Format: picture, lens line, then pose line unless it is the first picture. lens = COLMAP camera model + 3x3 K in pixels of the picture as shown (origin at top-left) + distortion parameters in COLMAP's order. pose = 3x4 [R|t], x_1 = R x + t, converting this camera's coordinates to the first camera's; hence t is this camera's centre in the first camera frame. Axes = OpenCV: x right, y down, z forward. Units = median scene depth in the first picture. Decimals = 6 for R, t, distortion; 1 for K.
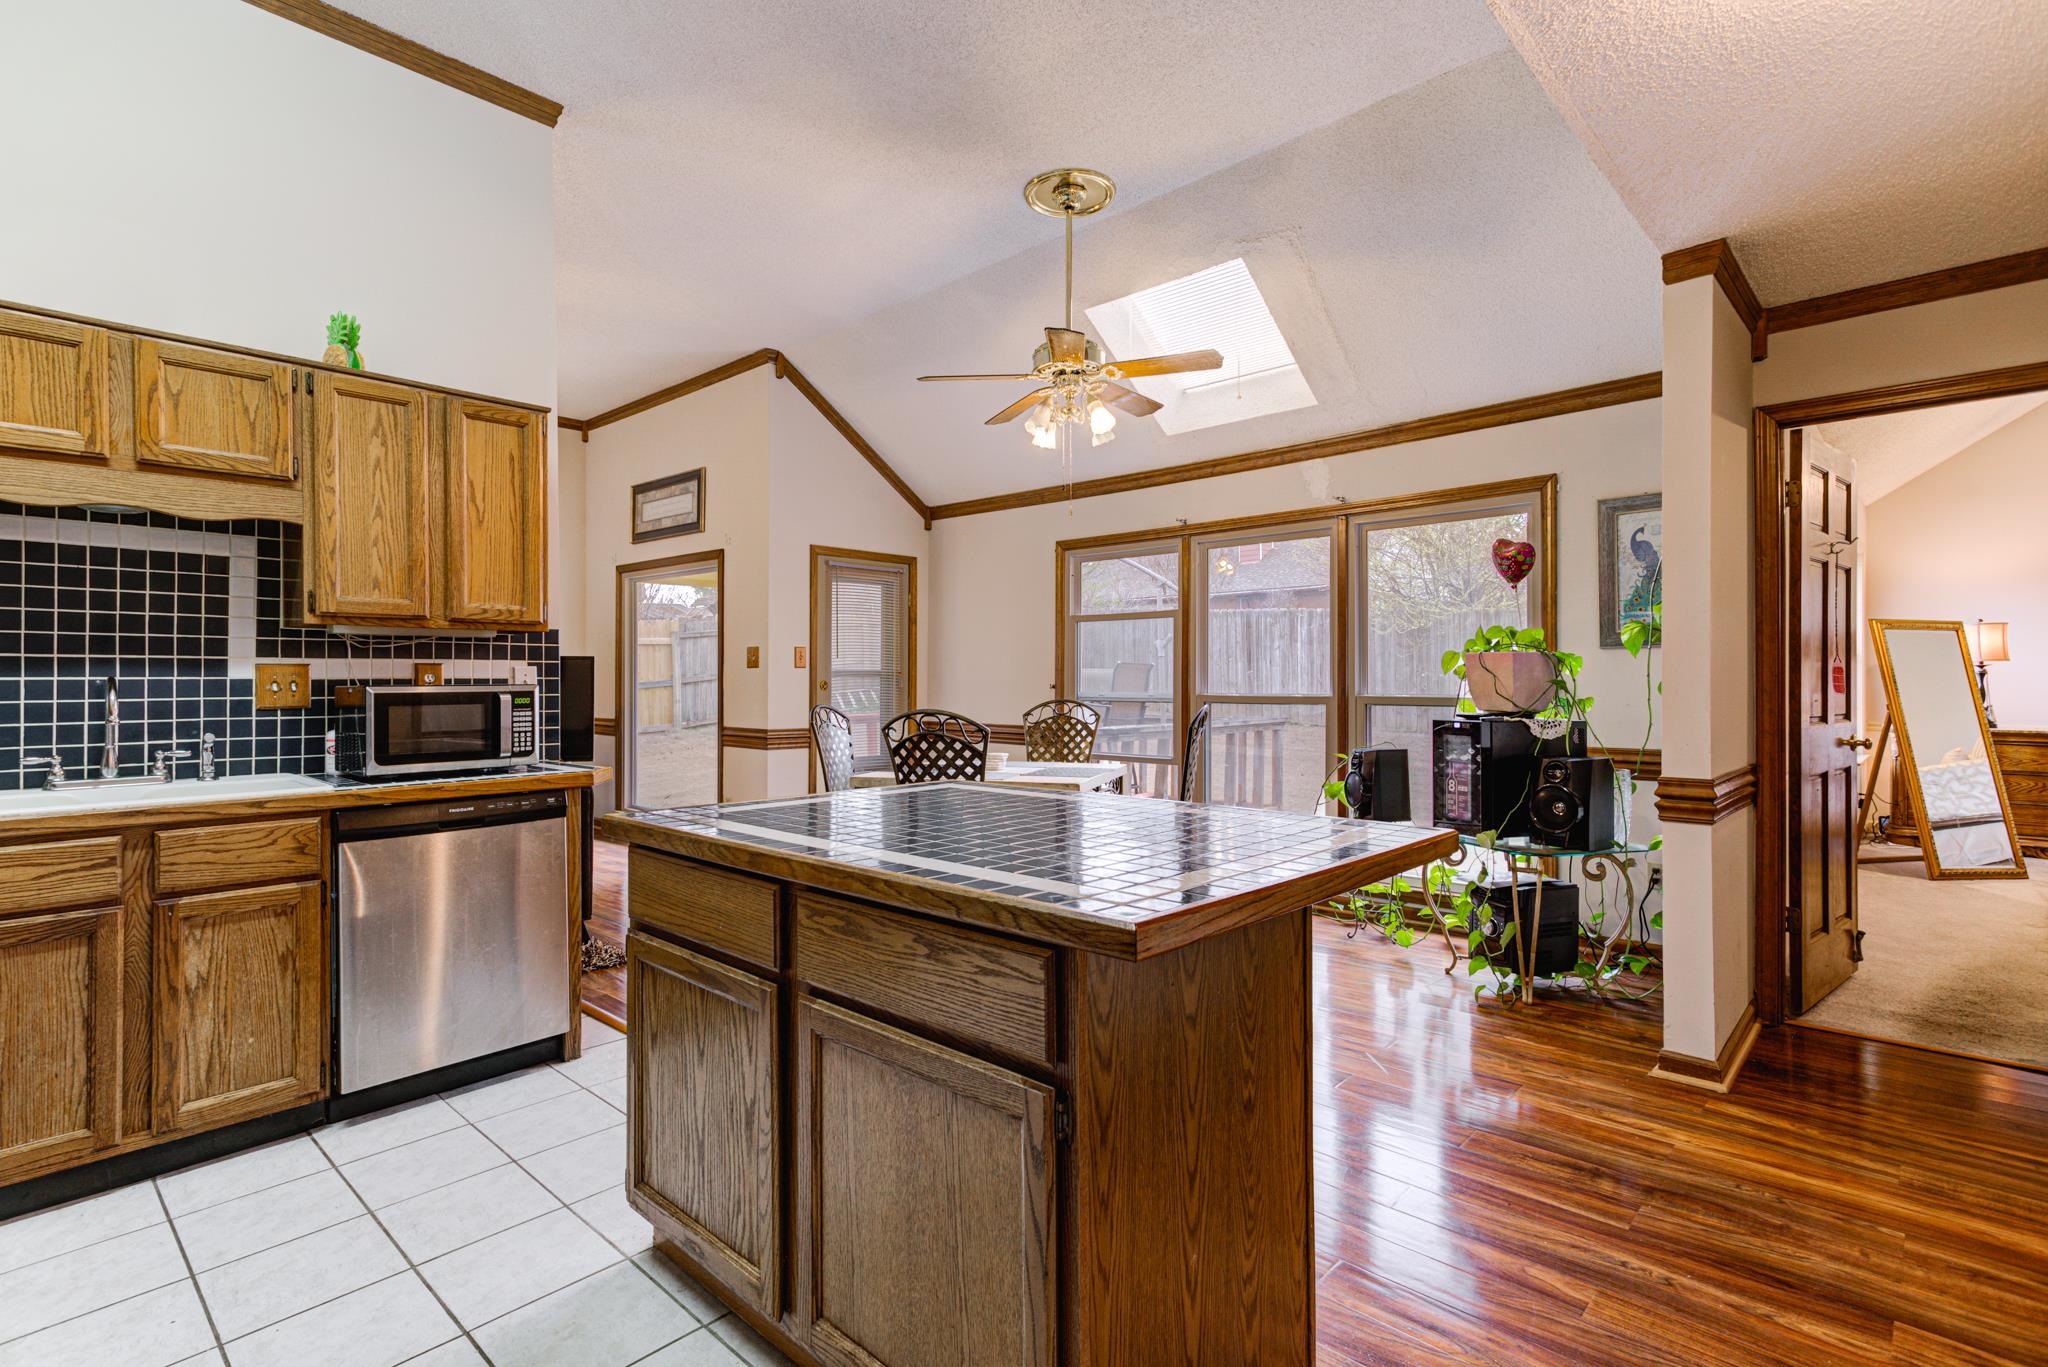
lens RADIAL K [[988.5, 0, 1039.0], [0, 988.5, 676.8], [0, 0, 1]] dist [-0.008001, 0.006309]
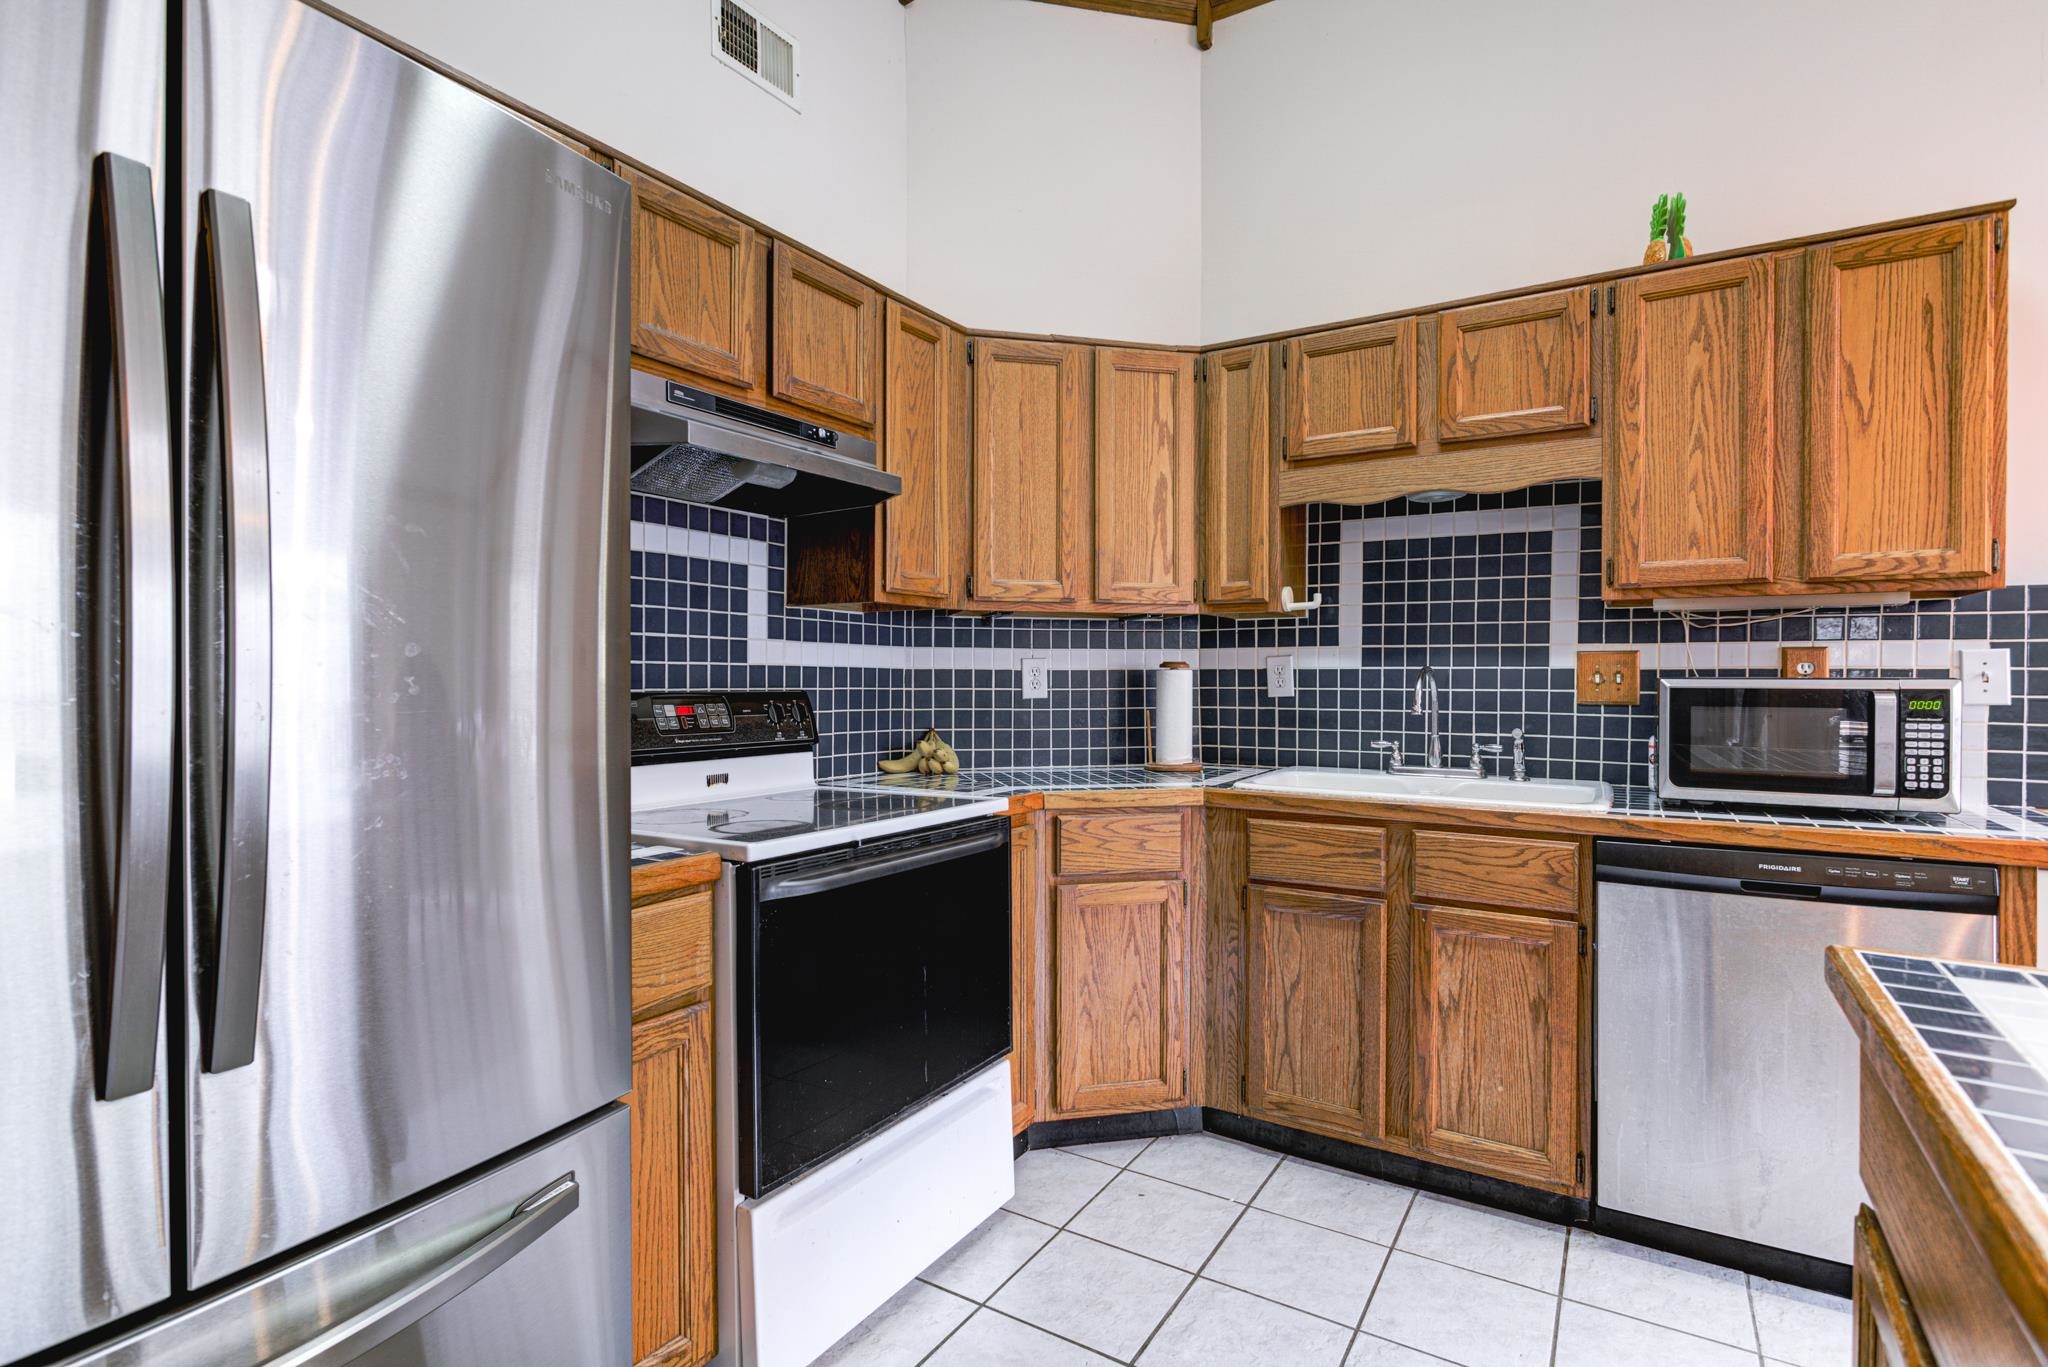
lens RADIAL K [[988.5, 0, 1008.6], [0, 988.5, 683.3], [0, 0, 1]] dist [-0.008001, 0.006309]
pose [[0.165962, 0.015630, -0.986008, -0.021853], [-0.000672, 0.999876, 0.015736, 0.001557], [0.986132, -0.001949, 0.165952, 0.337813]]
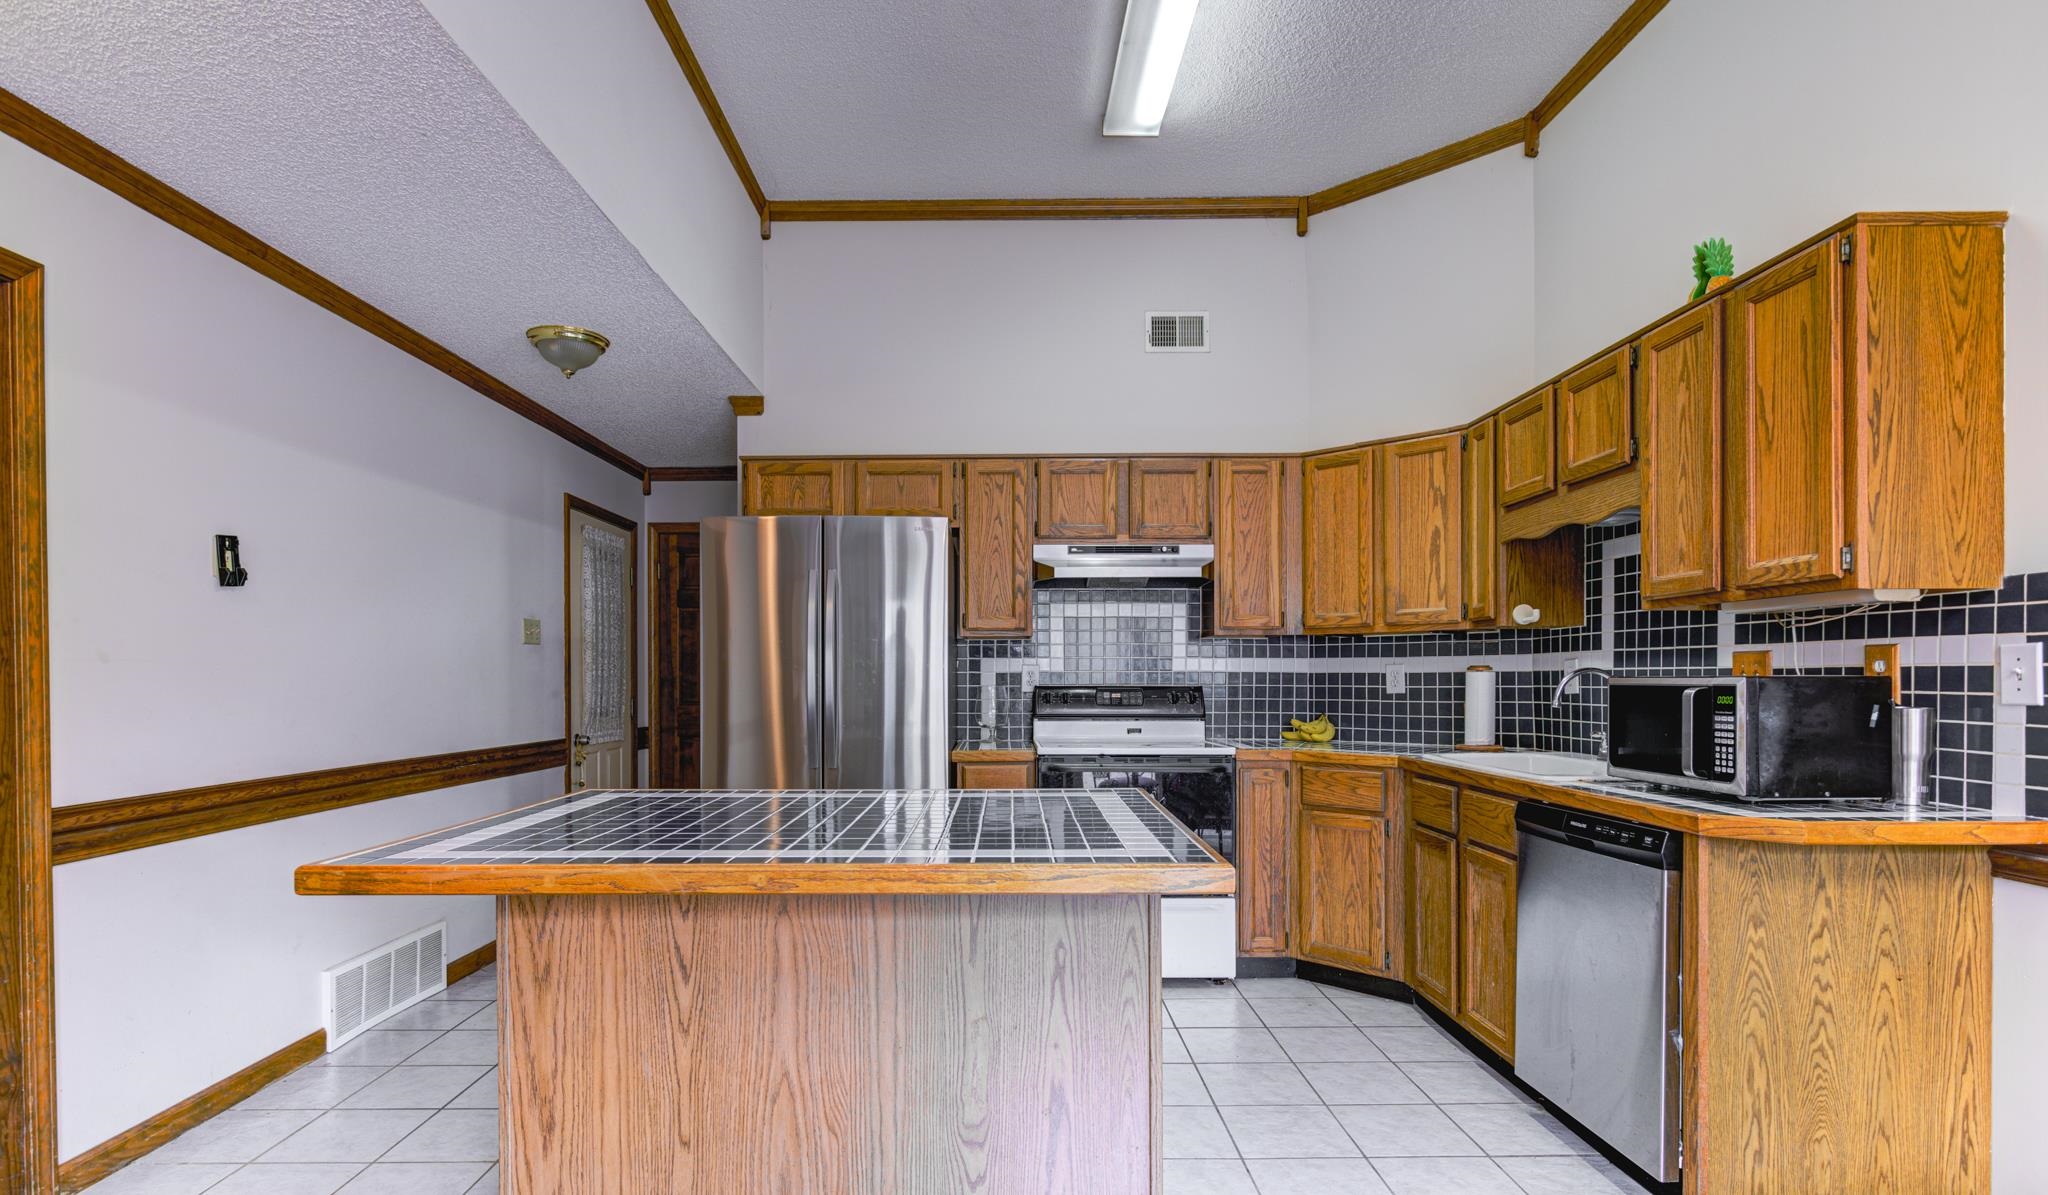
lens RADIAL K [[994.1, 0, 1015.7], [0, 994.1, 685.9], [0, 0, 1]] dist [-0.008670, 0.003619]
pose [[-0.737429, 0.014631, -0.675266, 0.299376], [0.009535, 0.999891, 0.011253, 0.001619], [0.675358, 0.001859, -0.737488, 1.141637]]
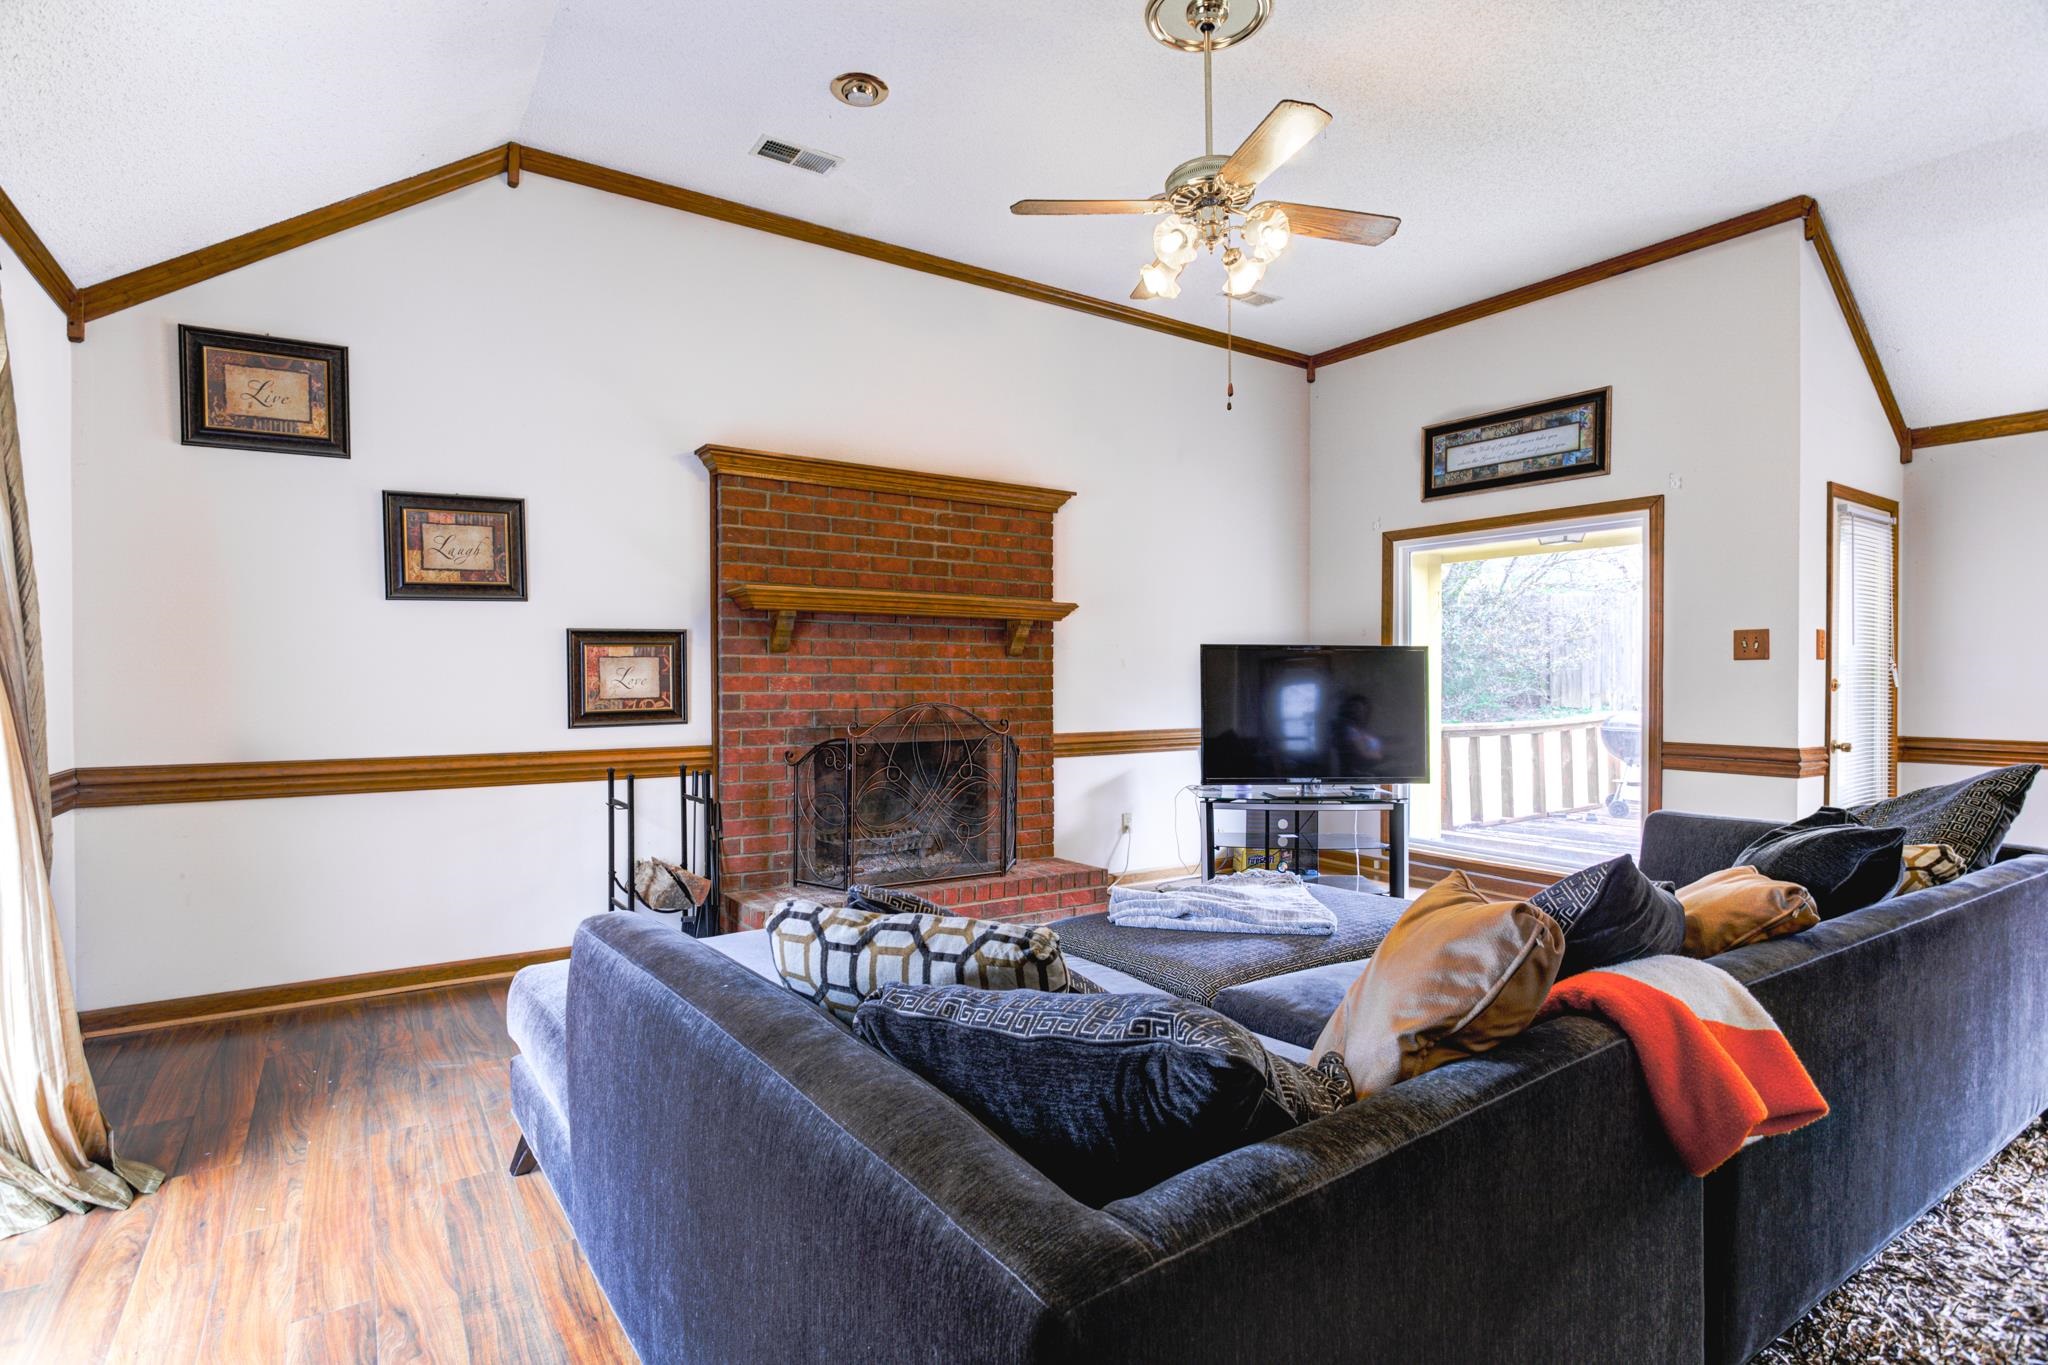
lens RADIAL K [[988.5, 0, 984.9], [0, 988.5, 645.9], [0, 0, 1]] dist [-0.008001, 0.006309]
pose [[0.964614, -0.003914, -0.263636, -1.275036], [-0.002996, 0.999663, -0.025803, 0.001130], [0.263648, 0.025680, 0.964277, 0.377434]]
